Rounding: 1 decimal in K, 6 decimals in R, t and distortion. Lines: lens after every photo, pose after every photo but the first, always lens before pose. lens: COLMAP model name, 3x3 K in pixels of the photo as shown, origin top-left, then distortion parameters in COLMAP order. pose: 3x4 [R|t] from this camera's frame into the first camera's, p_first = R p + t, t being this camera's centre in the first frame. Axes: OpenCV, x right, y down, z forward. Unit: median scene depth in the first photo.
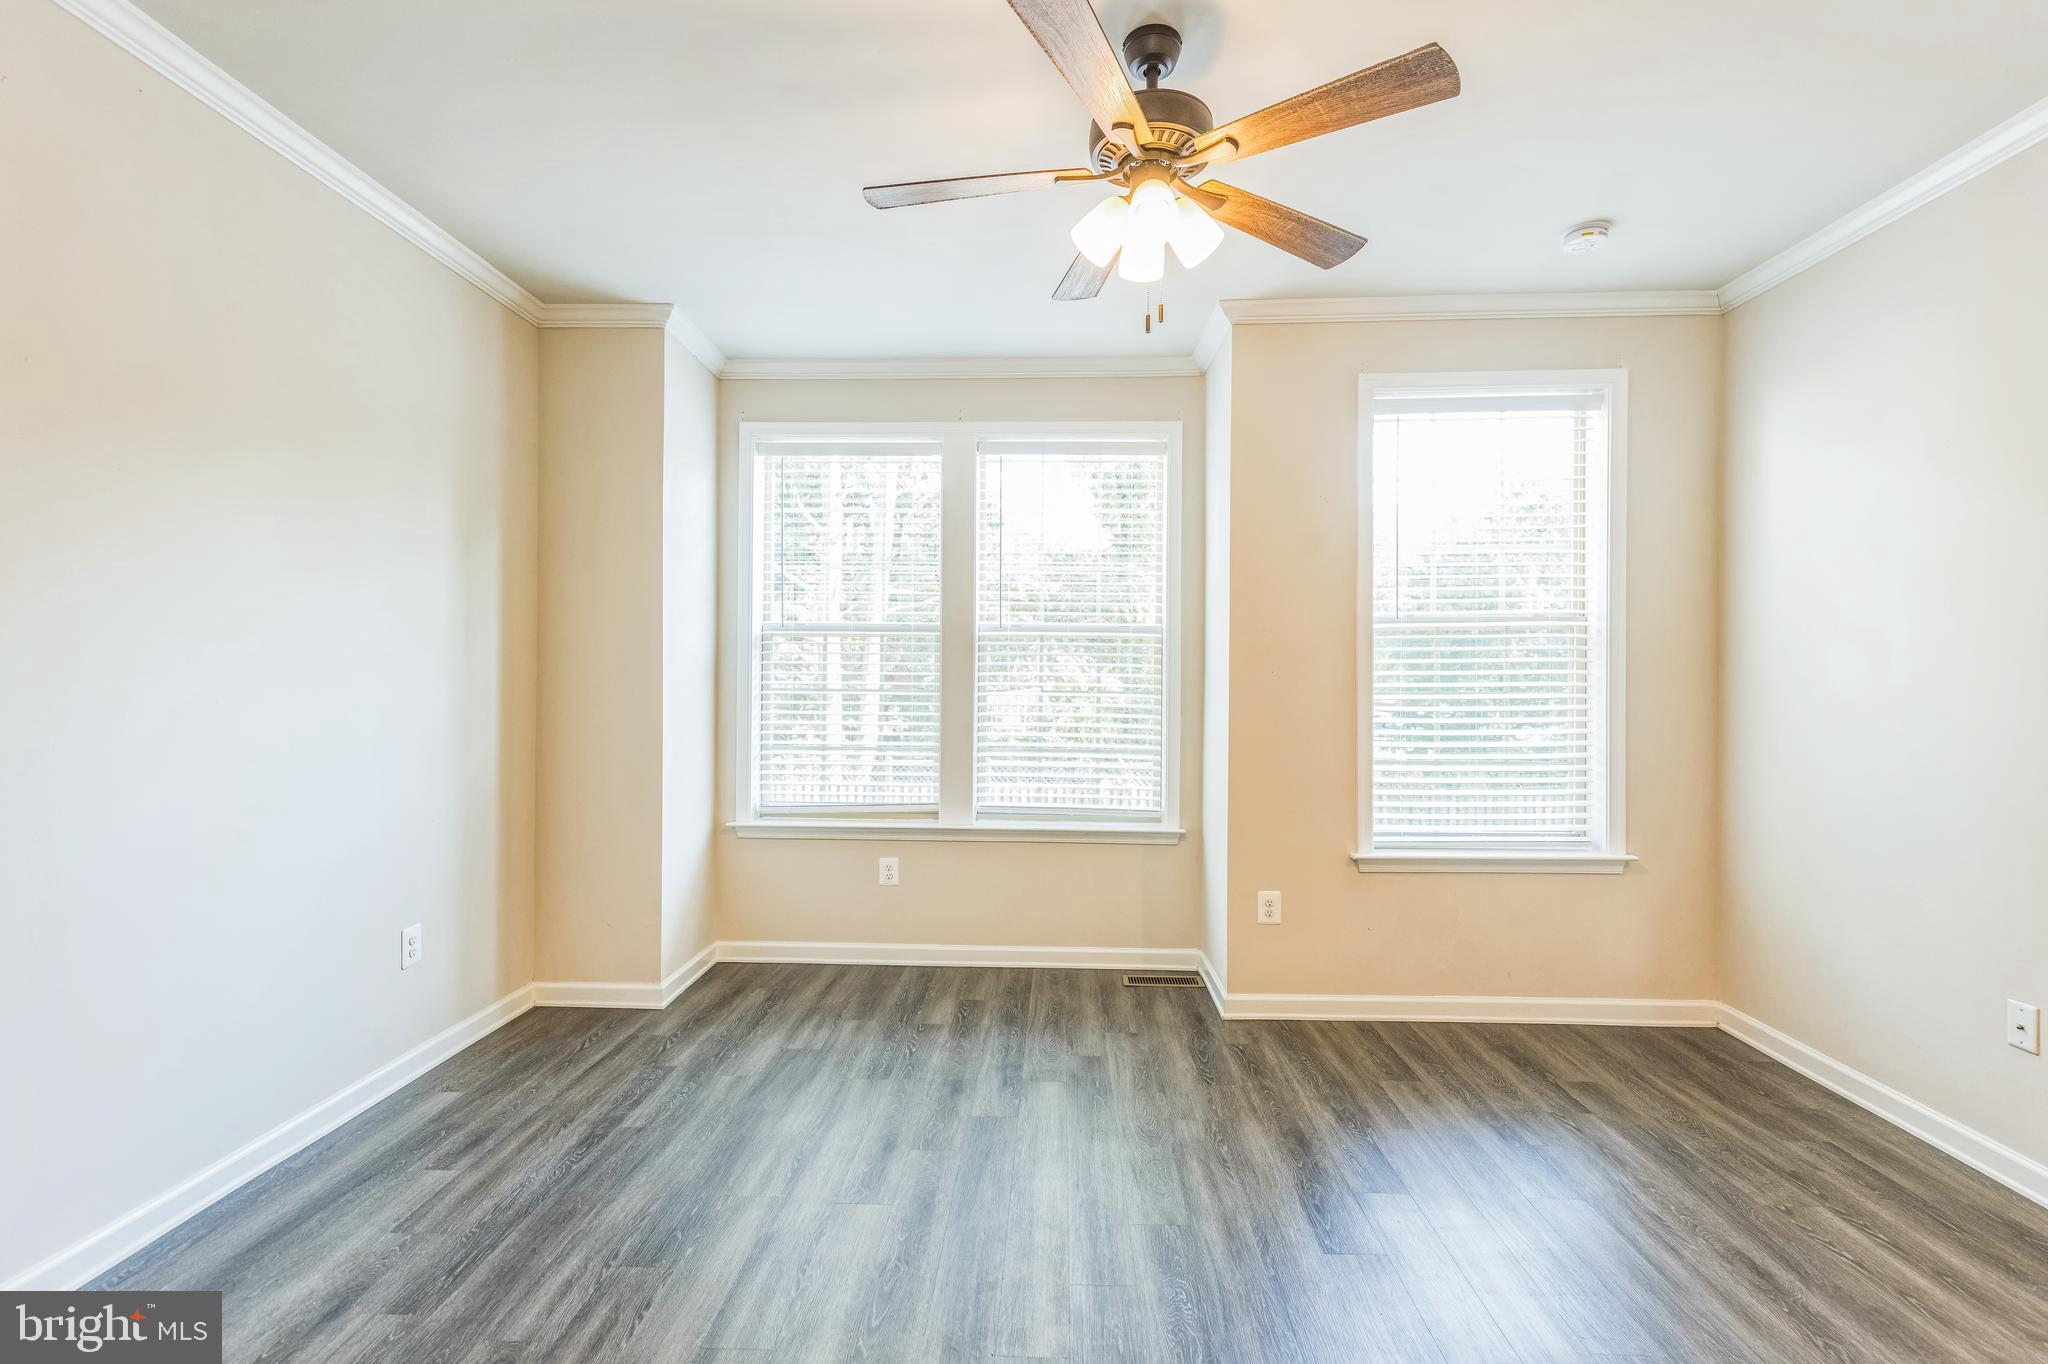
lens RADIAL K [[921.0, 0, 1027.9], [0, 921.0, 680.1], [0, 0, 1]] dist [0.006591, -0.001746]
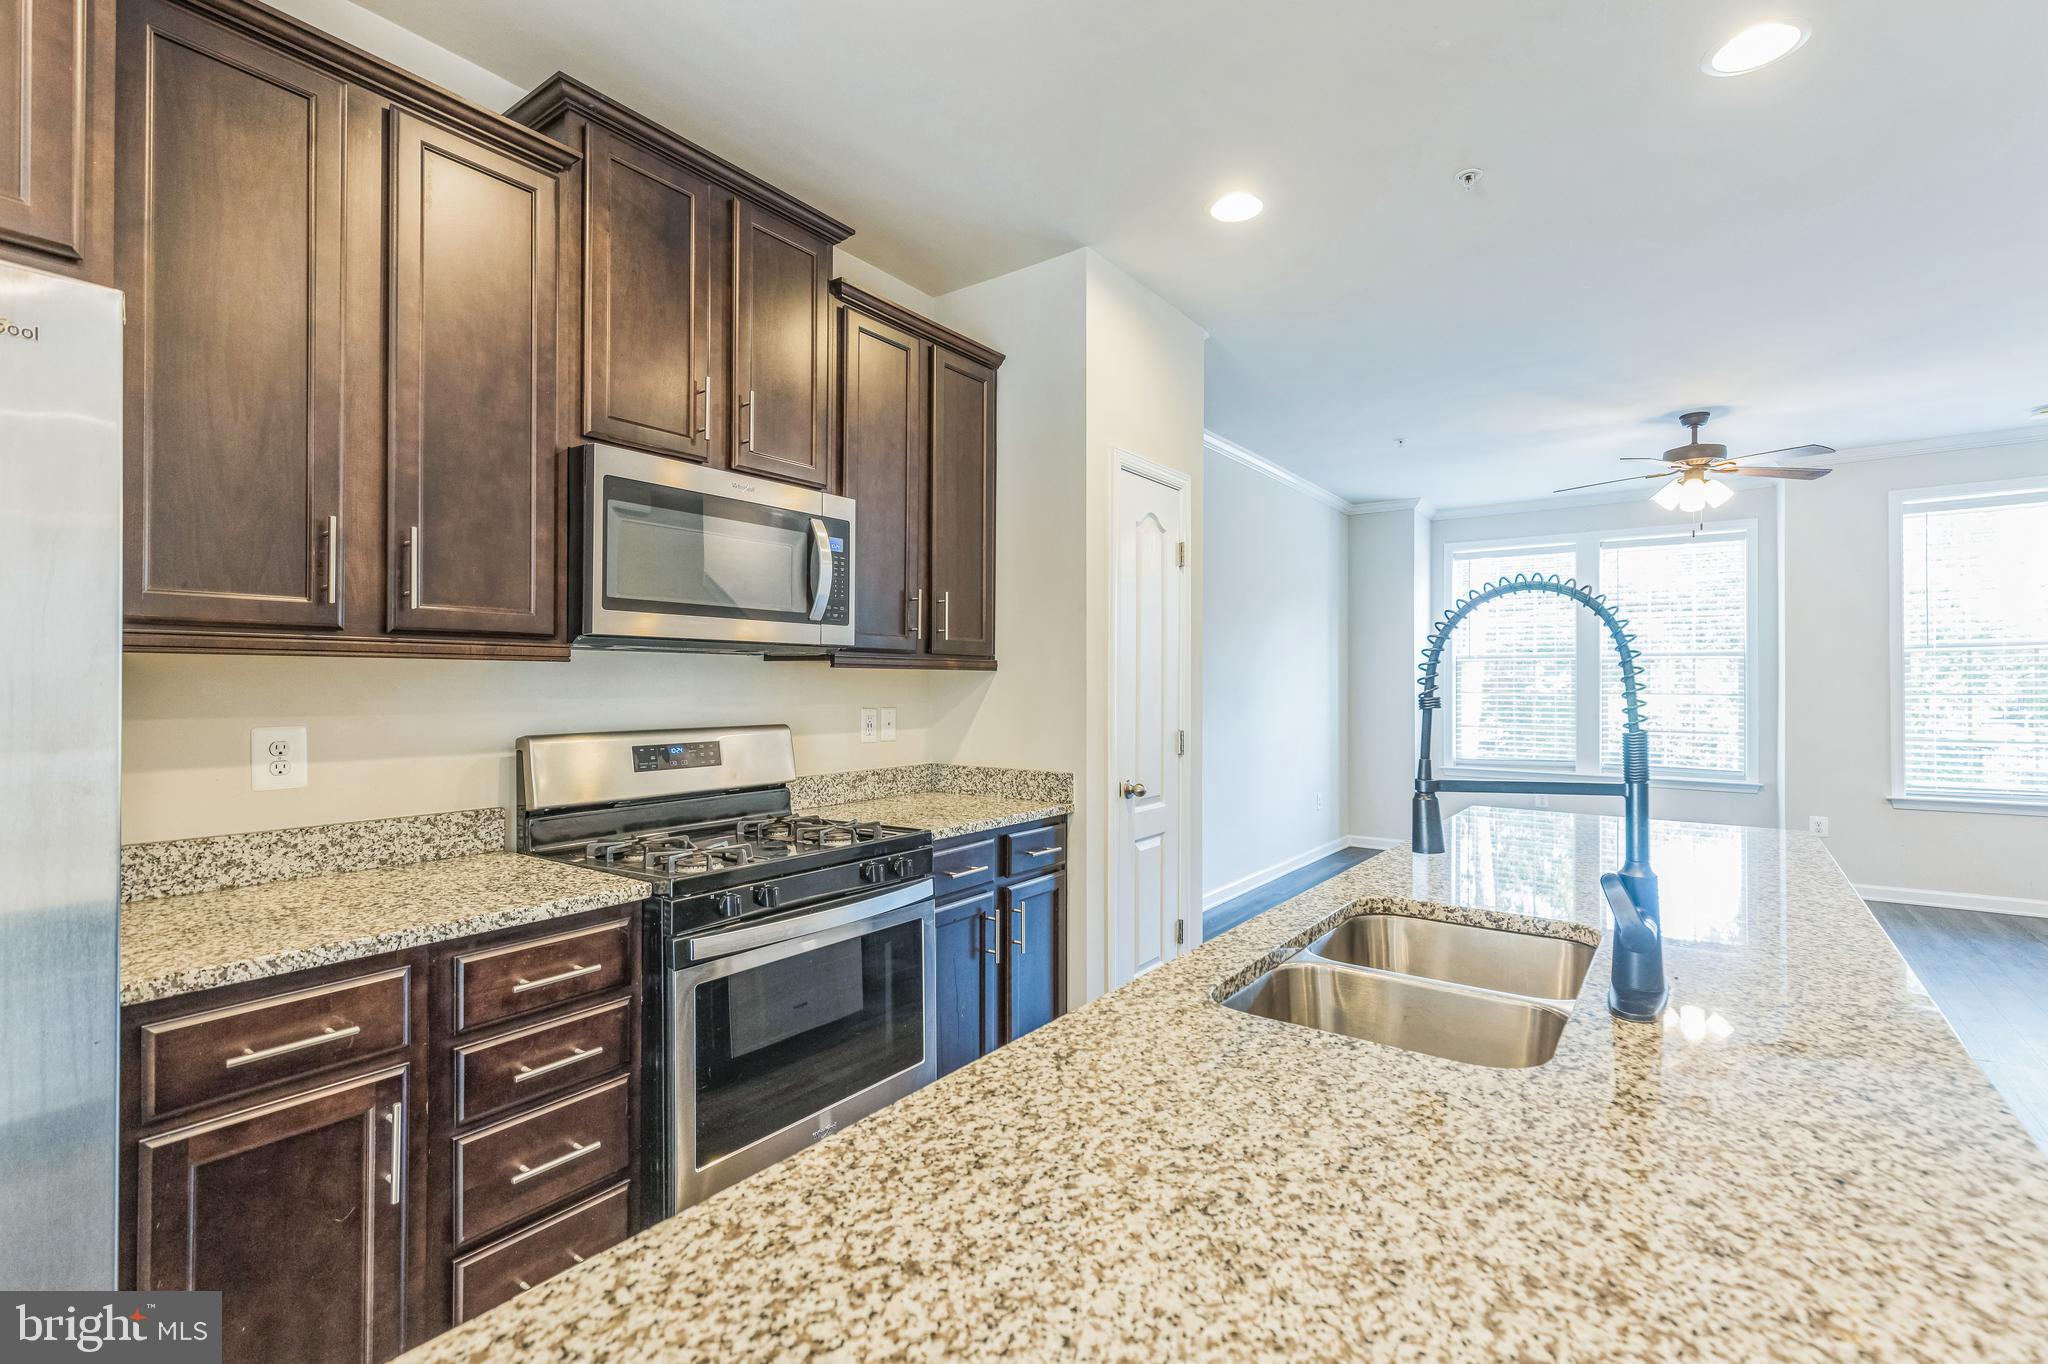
lens RADIAL K [[921.0, 0, 1027.7], [0, 921.0, 680.2], [0, 0, 1]] dist [0.006591, -0.001746]
pose [[0.827190, -0.007961, -0.561867, 0.037513], [-0.000190, 0.999896, -0.014446, 0.020400], [0.561923, 0.012056, 0.827102, -1.557592]]
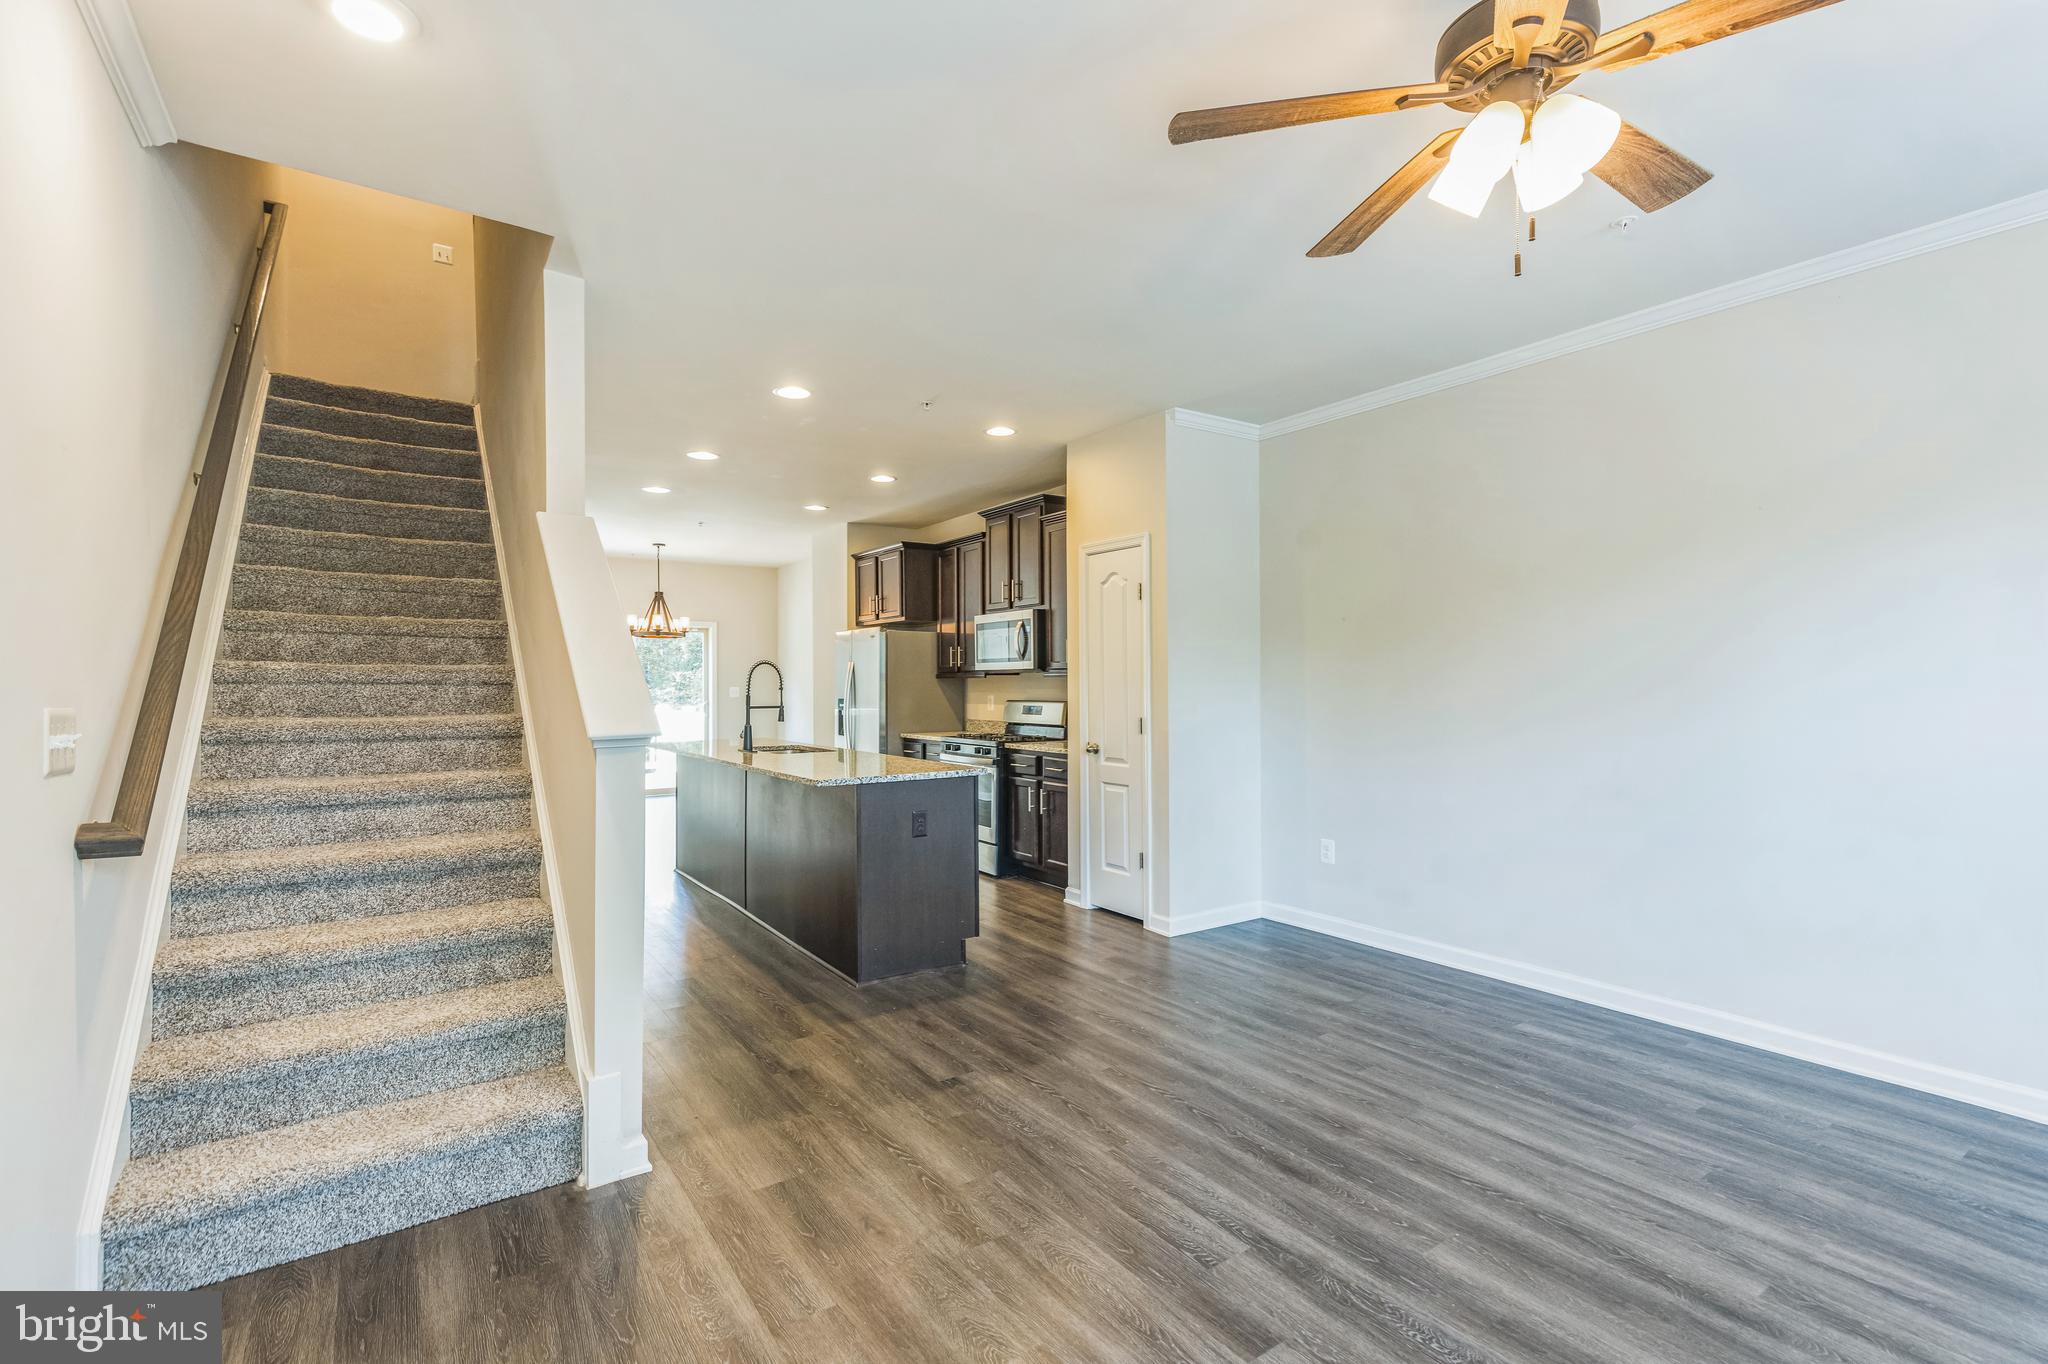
lens RADIAL K [[921.0, 0, 1025.7], [0, 921.0, 680.3], [0, 0, 1]] dist [0.006591, -0.001746]
pose [[-0.799740, -0.004490, -0.600329, 0.819269], [-0.005366, 0.999986, -0.000331, -0.000188], [0.600322, 0.002957, -0.799753, 1.162594]]
